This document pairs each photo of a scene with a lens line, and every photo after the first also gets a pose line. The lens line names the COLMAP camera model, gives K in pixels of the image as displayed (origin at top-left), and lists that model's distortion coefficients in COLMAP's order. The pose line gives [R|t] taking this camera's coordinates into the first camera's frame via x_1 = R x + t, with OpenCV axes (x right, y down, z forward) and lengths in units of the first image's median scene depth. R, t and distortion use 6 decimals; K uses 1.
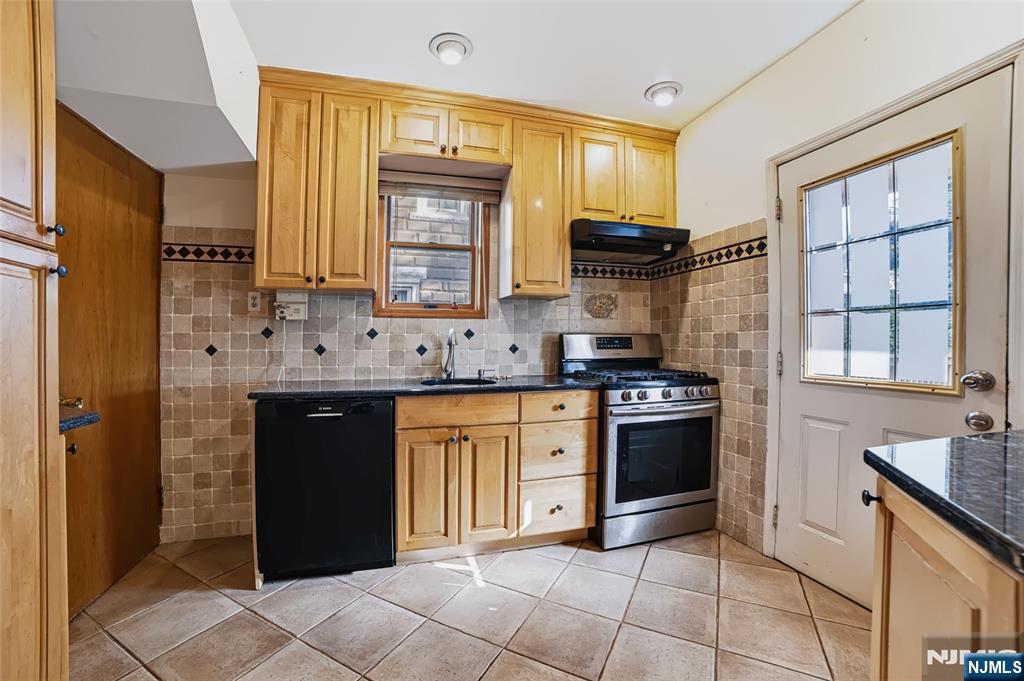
lens RADIAL K [[420.8, 0, 514.5], [0, 420.8, 342.6], [0, 0, 1]] dist [-0.015672, 0.001783]
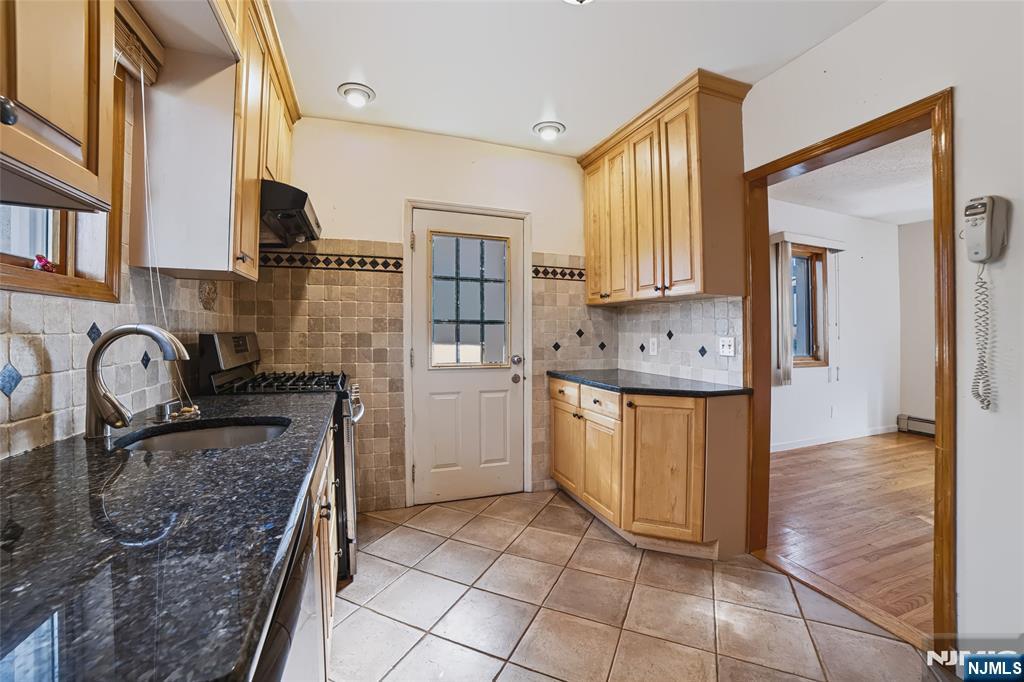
lens RADIAL K [[420.8, 0, 517.0], [0, 420.8, 334.5], [0, 0, 1]] dist [-0.015672, 0.001783]
pose [[0.010183, -0.004013, 0.999940, -0.646530], [-0.002564, 0.999989, 0.004039, -0.027192], [-0.999945, -0.002605, 0.010172, 0.612850]]
